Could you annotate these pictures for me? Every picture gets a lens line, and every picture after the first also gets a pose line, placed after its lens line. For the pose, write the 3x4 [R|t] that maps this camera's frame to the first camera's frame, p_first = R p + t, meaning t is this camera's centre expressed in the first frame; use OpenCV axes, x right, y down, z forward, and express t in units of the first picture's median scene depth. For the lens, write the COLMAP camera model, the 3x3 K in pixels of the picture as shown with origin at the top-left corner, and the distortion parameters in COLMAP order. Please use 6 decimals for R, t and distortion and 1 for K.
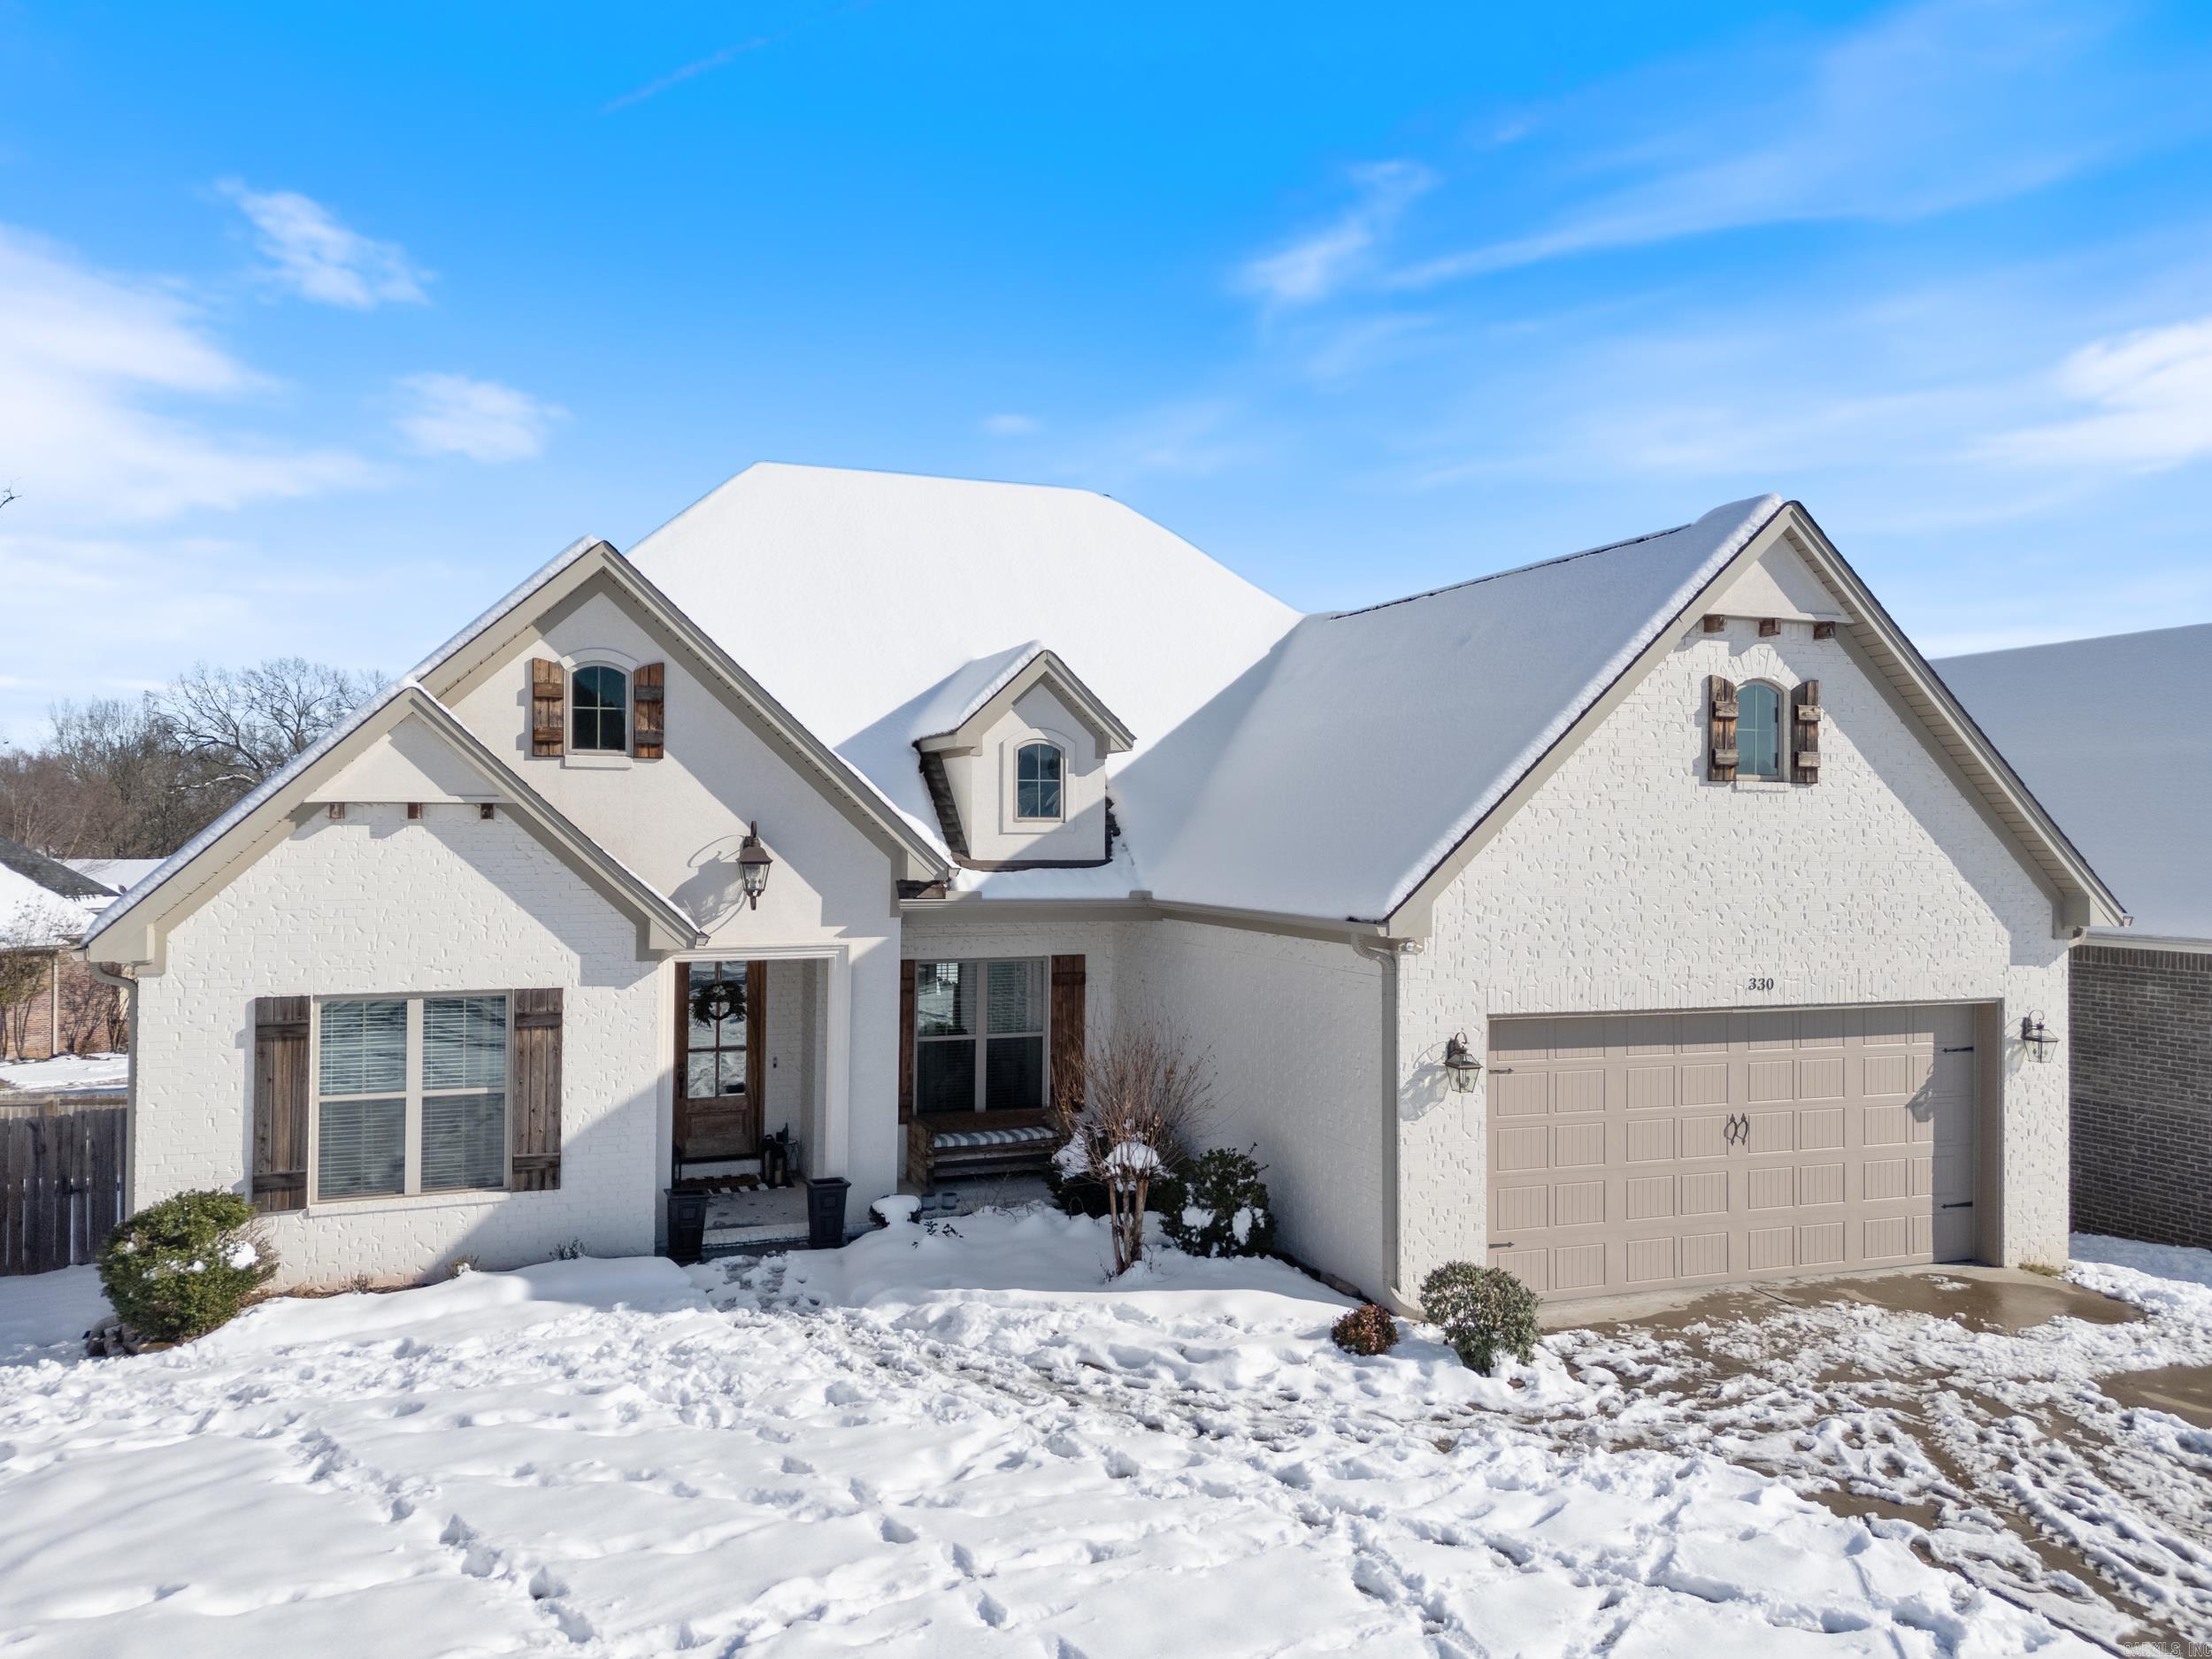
lens RADIAL K [[1628.1, 0, 1106.0], [0, 1628.1, 829.5], [0, 0, 1]] dist [0.031917, 0.001289]
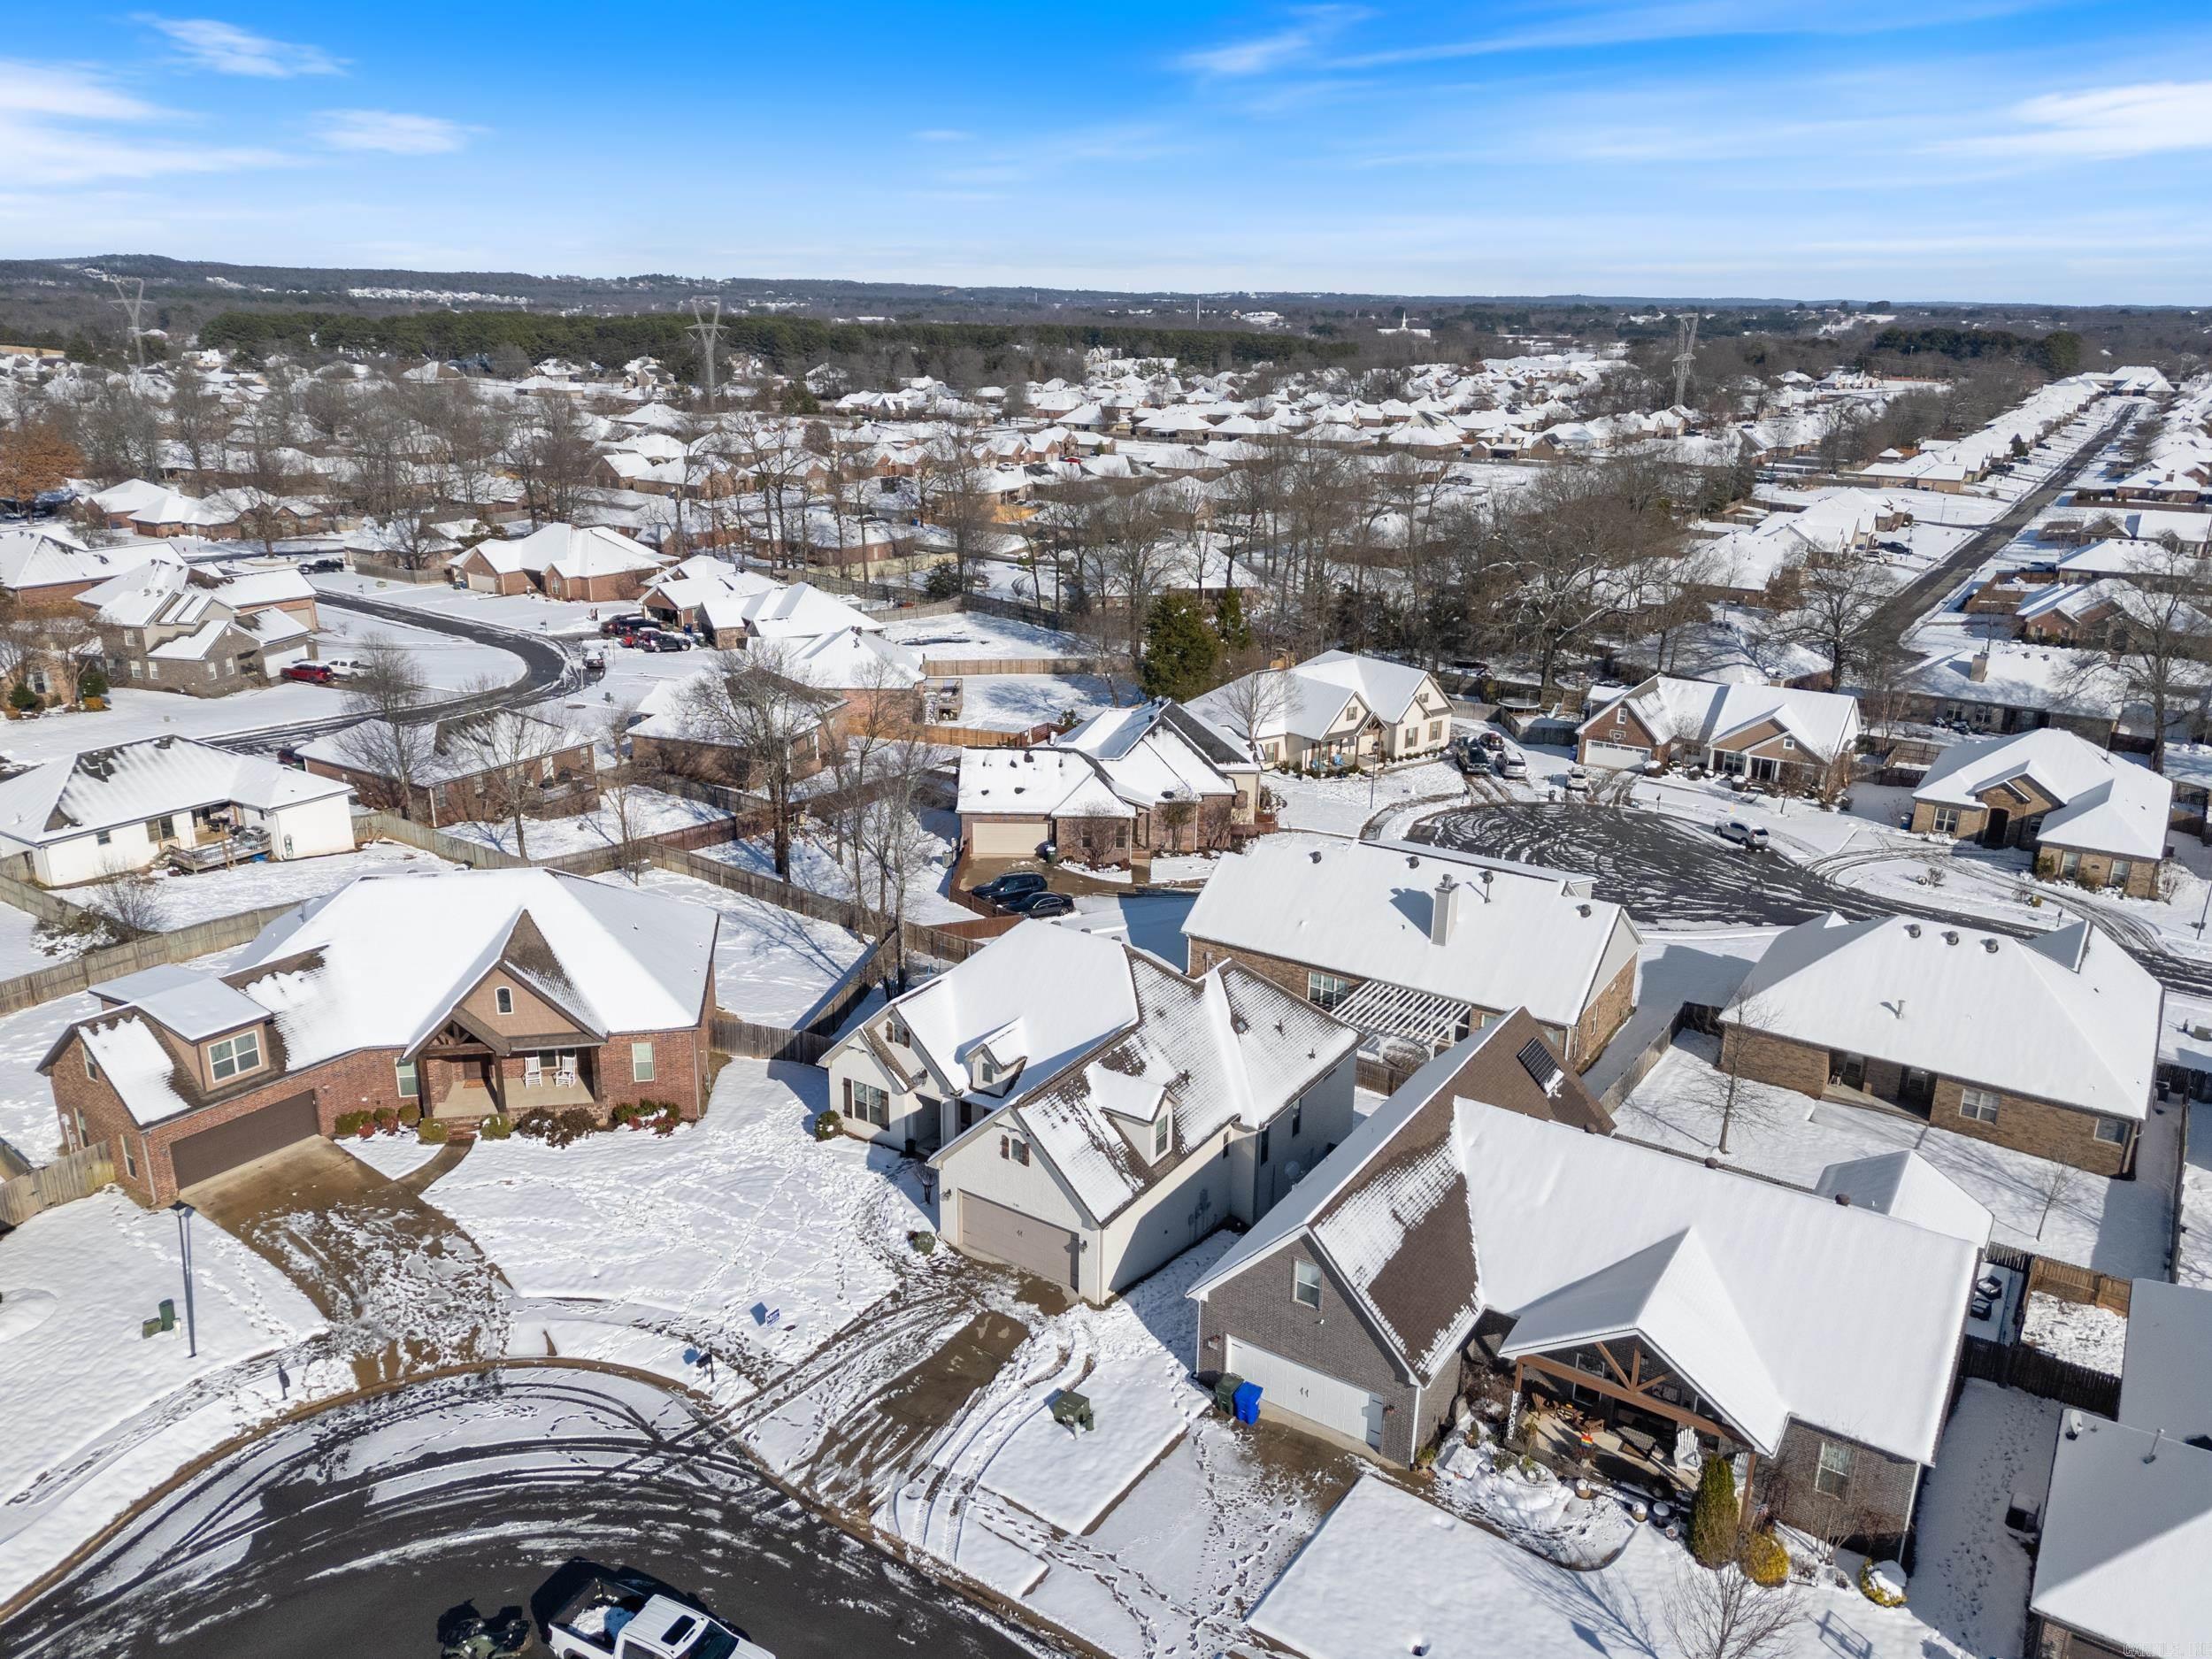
lens RADIAL K [[1600.2, 0, 1106.0], [0, 1600.2, 829.5], [0, 0, 1]] dist [0.090893, -0.090093]
pose [[0.594219, 0.250546, -0.764284, 3.412699], [-0.005452, 0.951477, 0.307673, -2.068687], [0.804285, -0.178659, 0.566751, -0.966190]]
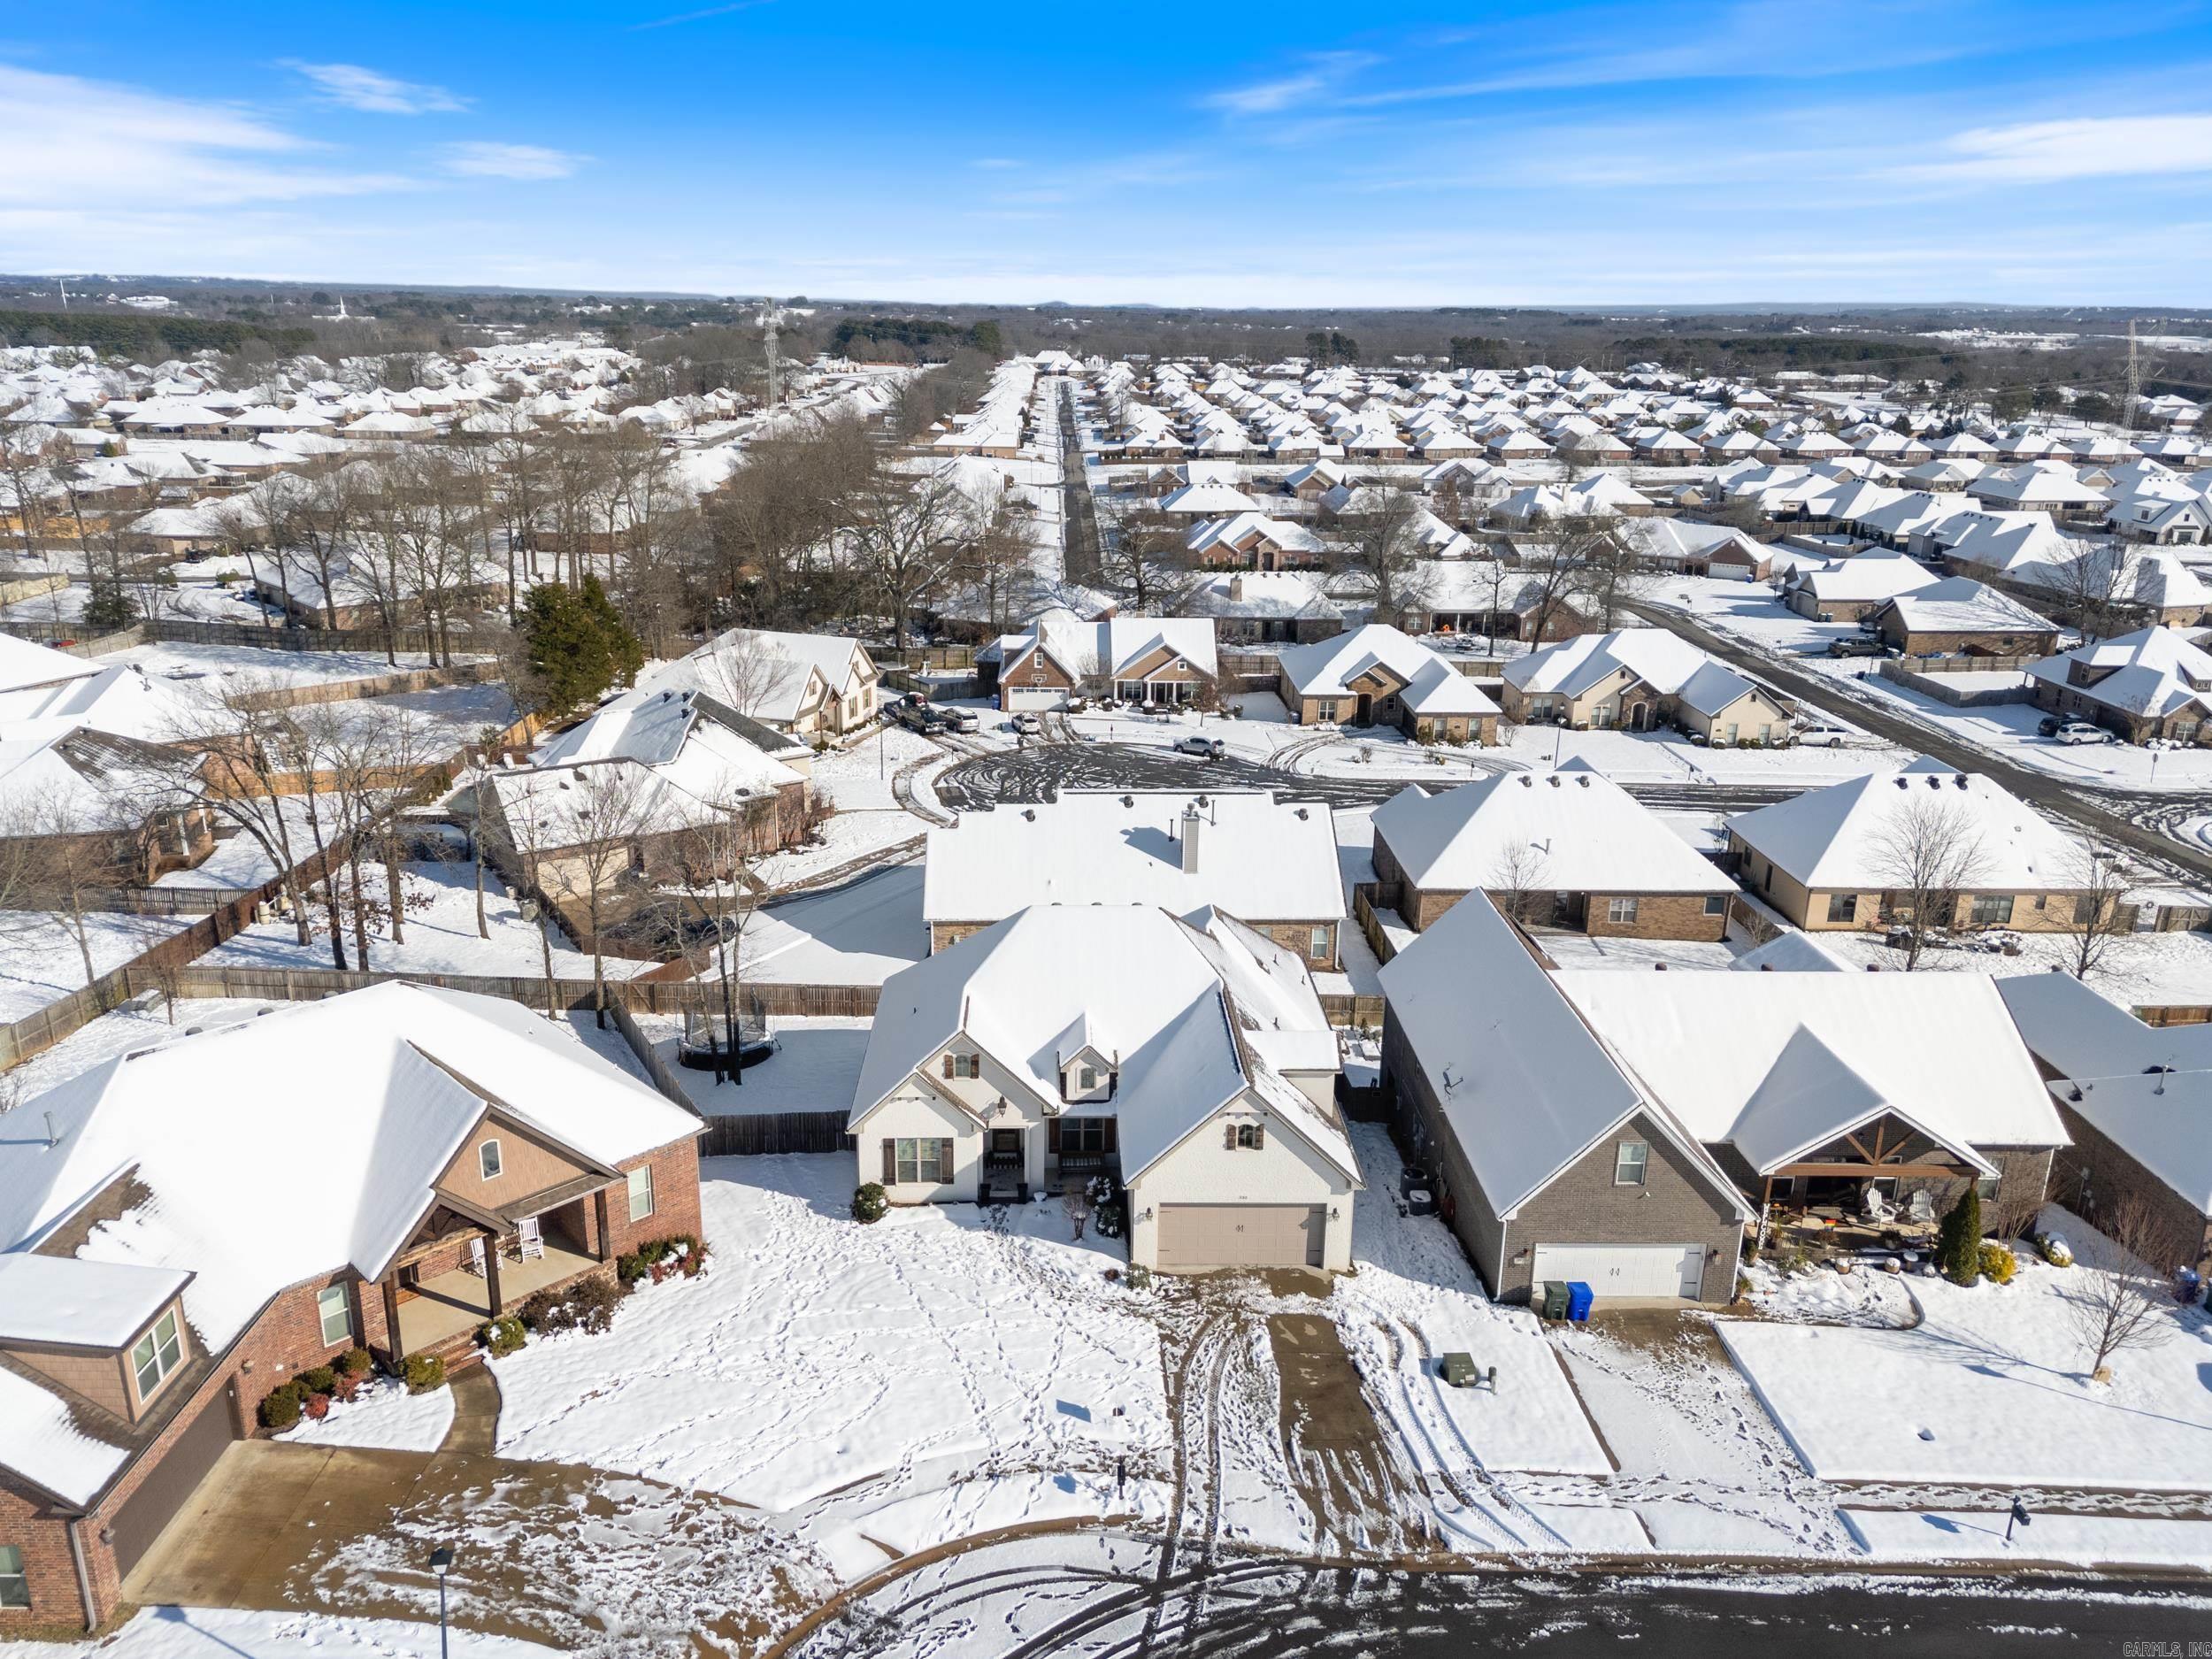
lens RADIAL K [[1600.2, 0, 1106.0], [0, 1600.2, 829.5], [0, 0, 1]] dist [0.090893, -0.090093]
pose [[0.946722, 0.103664, -0.304913, 1.134844], [-0.004536, 0.950977, 0.309228, -1.841027], [0.322021, -0.291369, 0.900781, -2.174877]]
